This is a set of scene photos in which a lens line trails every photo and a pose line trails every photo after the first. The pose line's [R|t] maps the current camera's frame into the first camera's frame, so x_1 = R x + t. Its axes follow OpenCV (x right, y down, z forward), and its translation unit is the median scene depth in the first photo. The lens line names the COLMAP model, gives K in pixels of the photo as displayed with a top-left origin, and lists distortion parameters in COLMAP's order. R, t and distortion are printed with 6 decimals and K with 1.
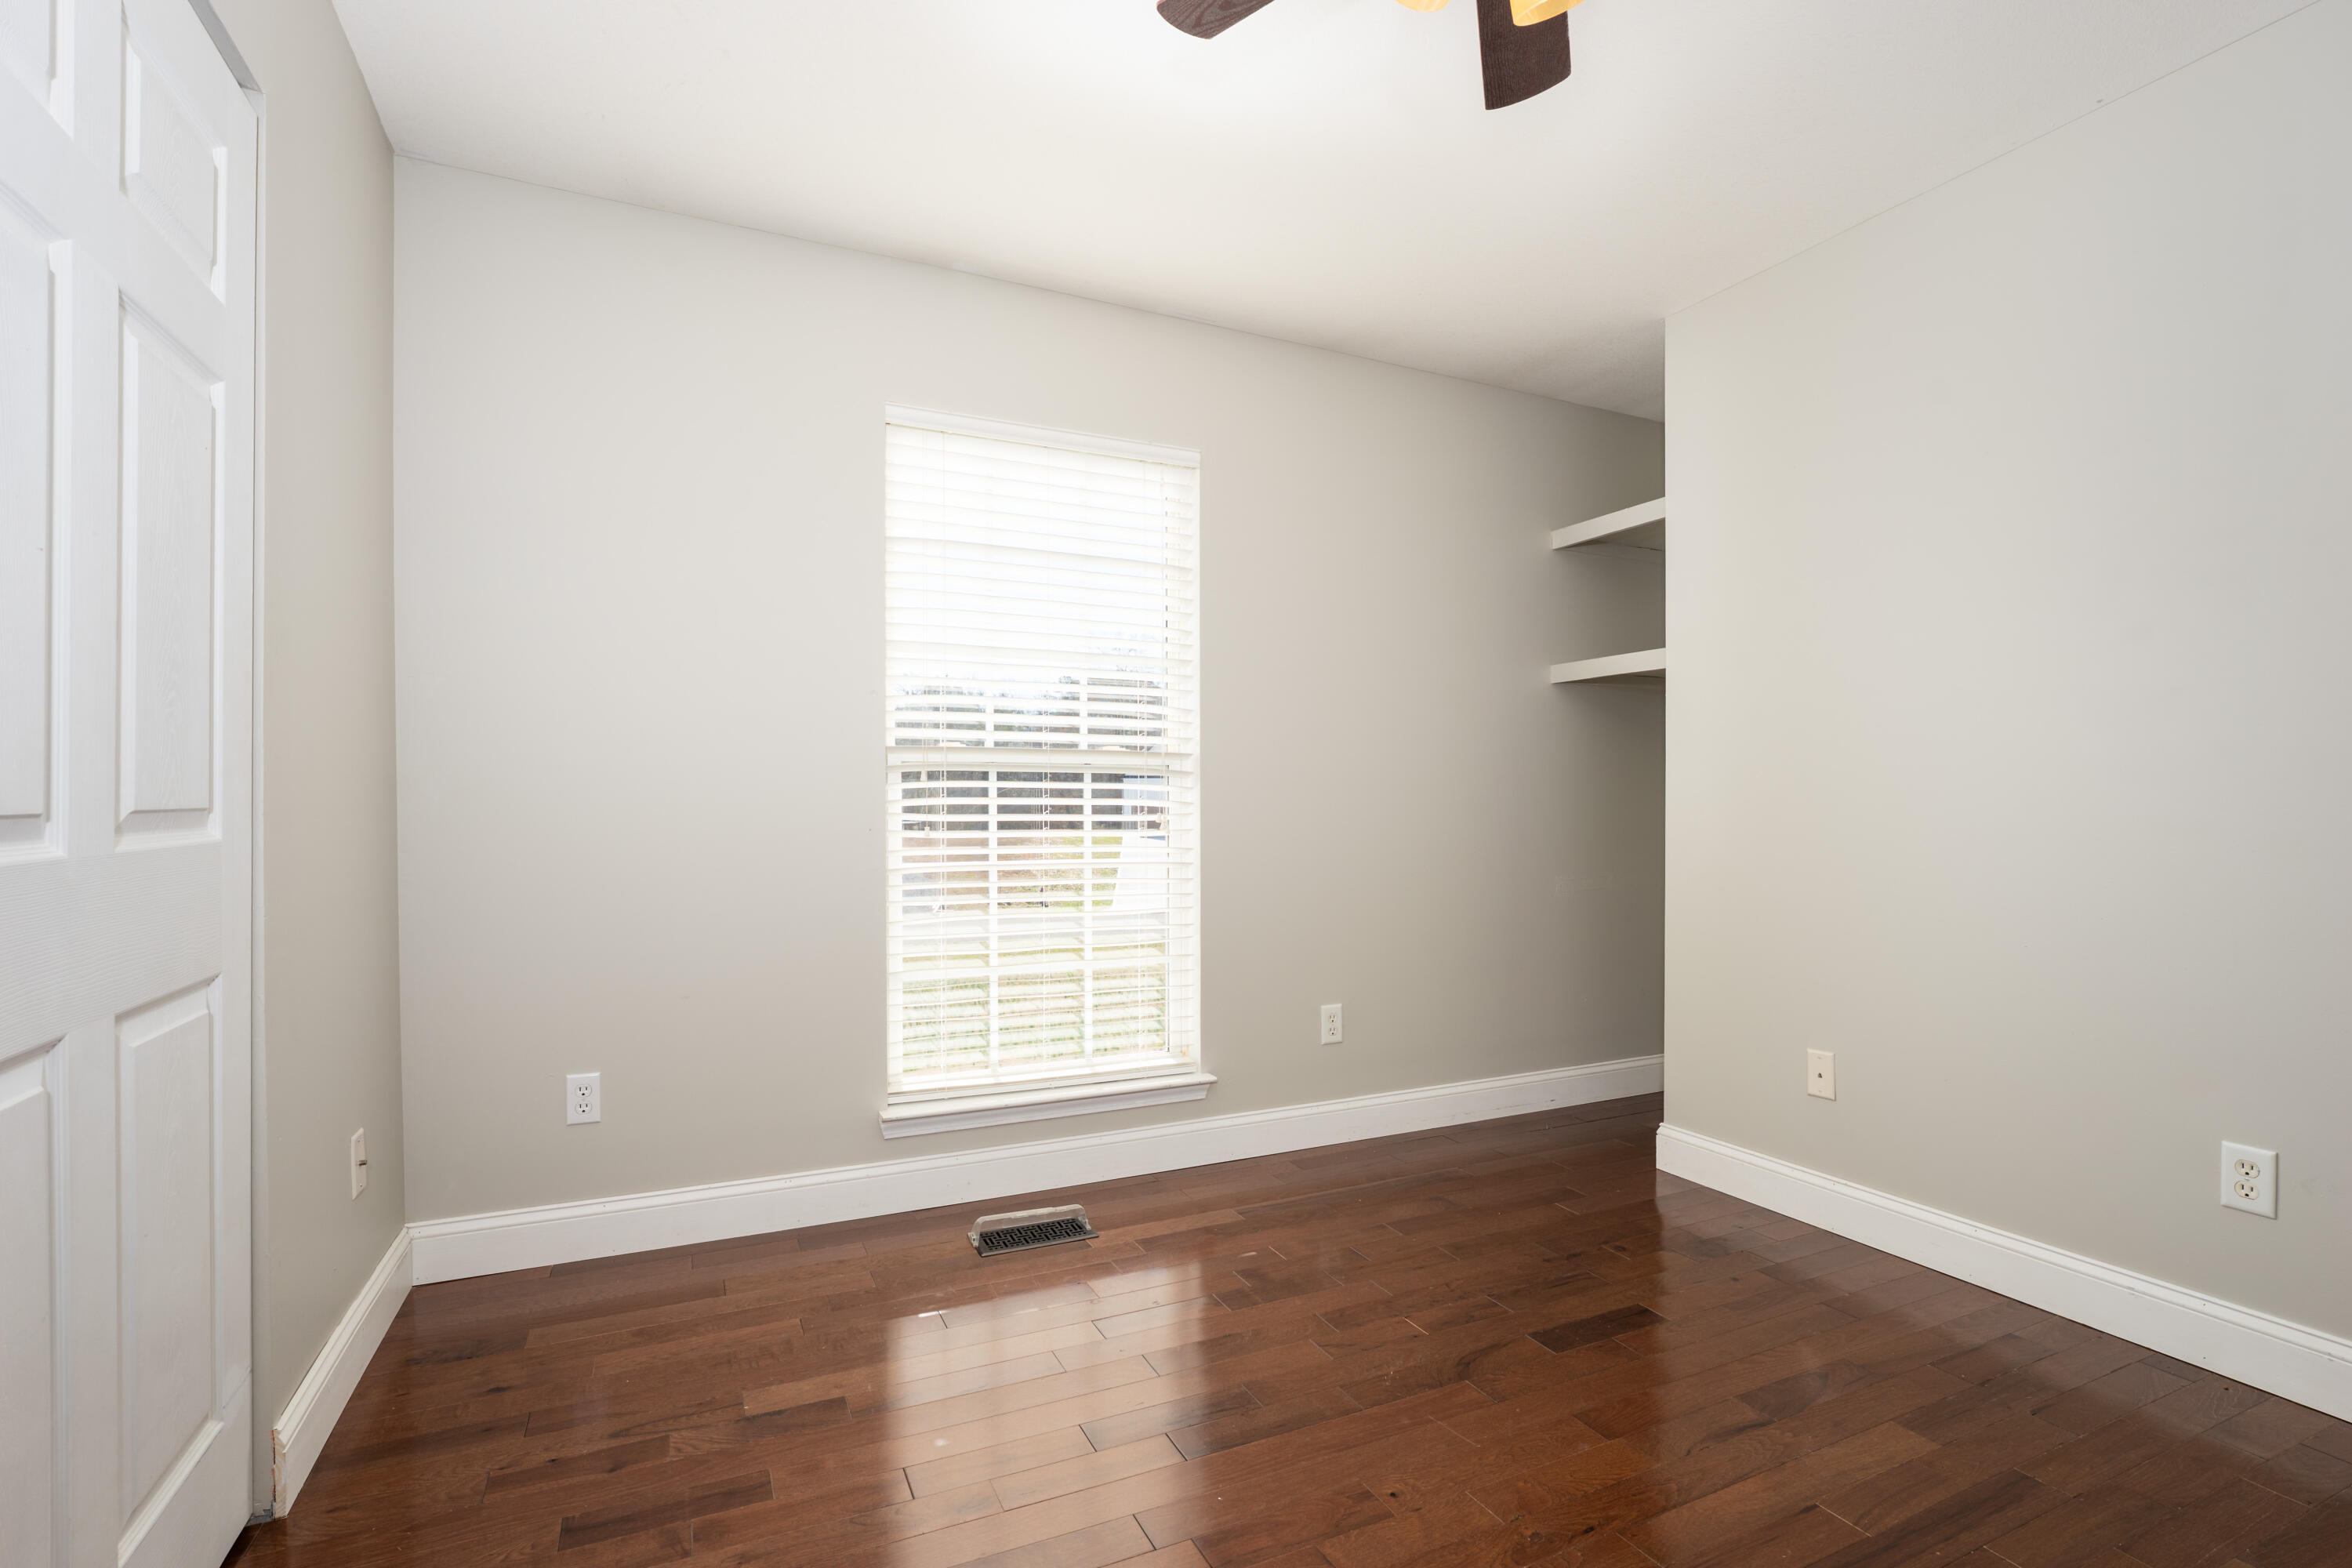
lens RADIAL K [[1077.3, 0, 1172.2], [0, 1077.3, 792.5], [0, 0, 1]] dist [0.010777, 0.000483]
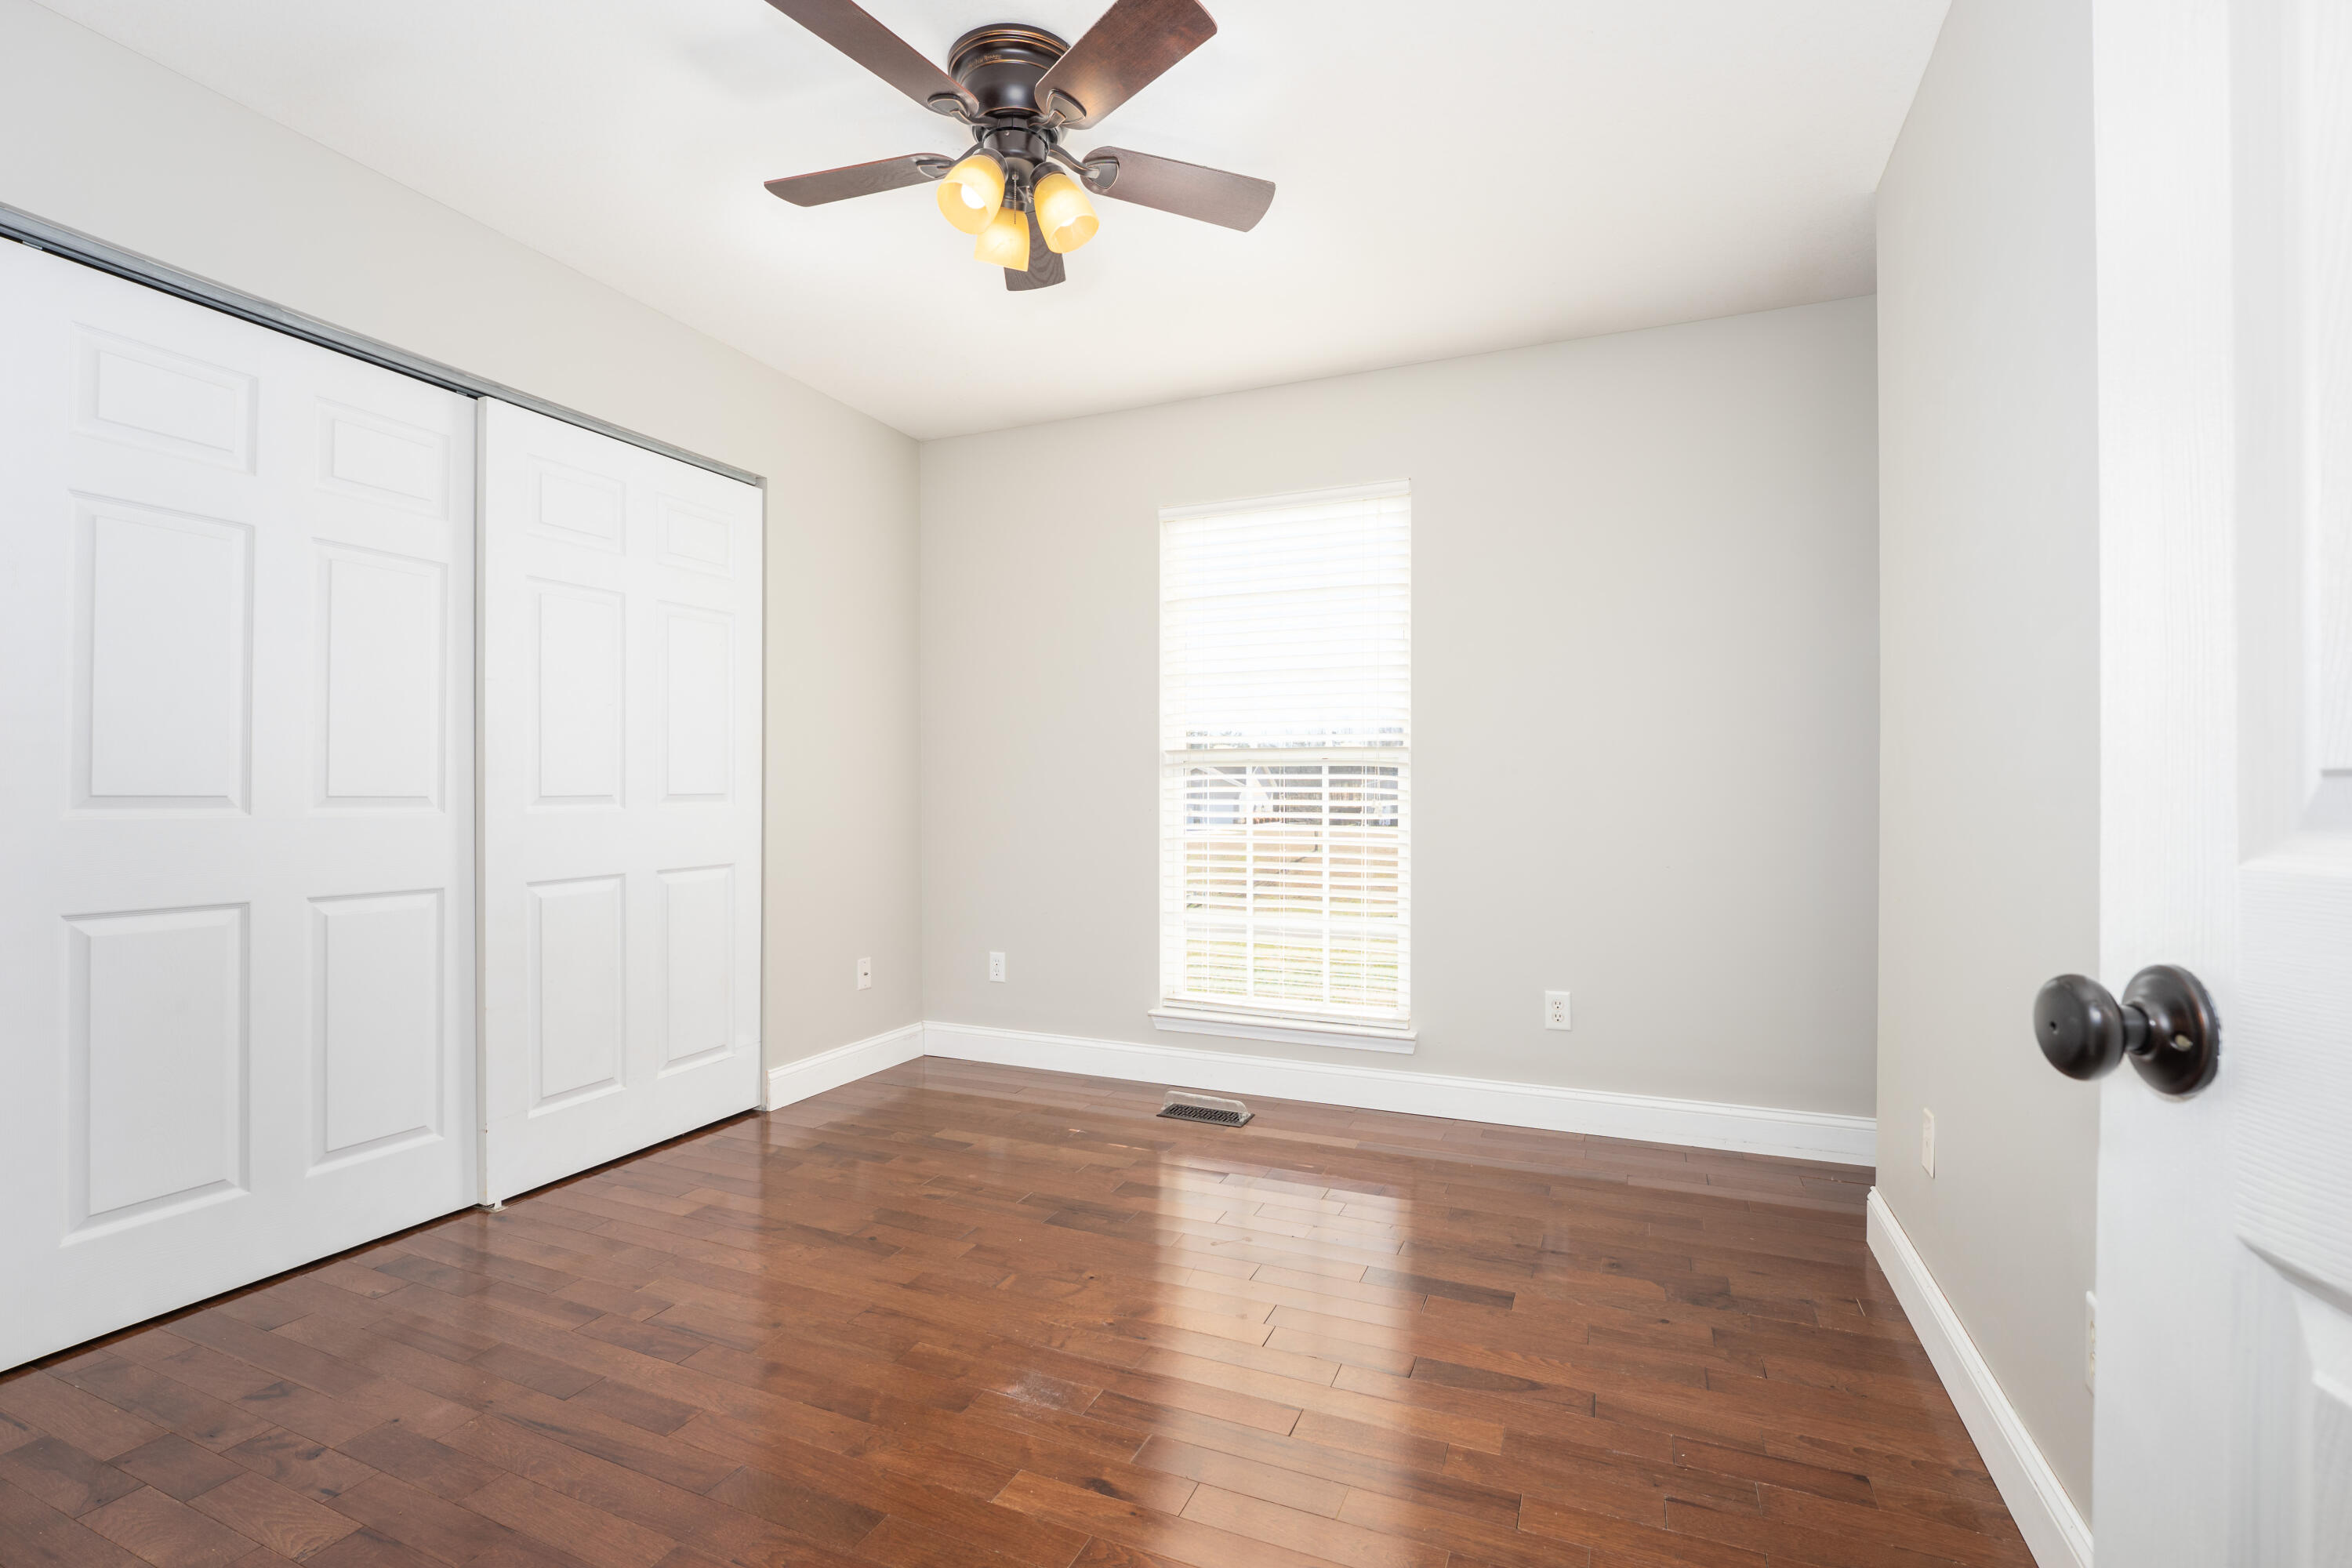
lens RADIAL K [[1077.3, 0, 1185.5], [0, 1077.3, 768.6], [0, 0, 1]] dist [0.010777, 0.000483]
pose [[0.680271, -0.018447, -0.732729, 0.700949], [0.003468, 0.999753, -0.021950, 0.010706], [0.732953, 0.012391, 0.680167, 0.061804]]
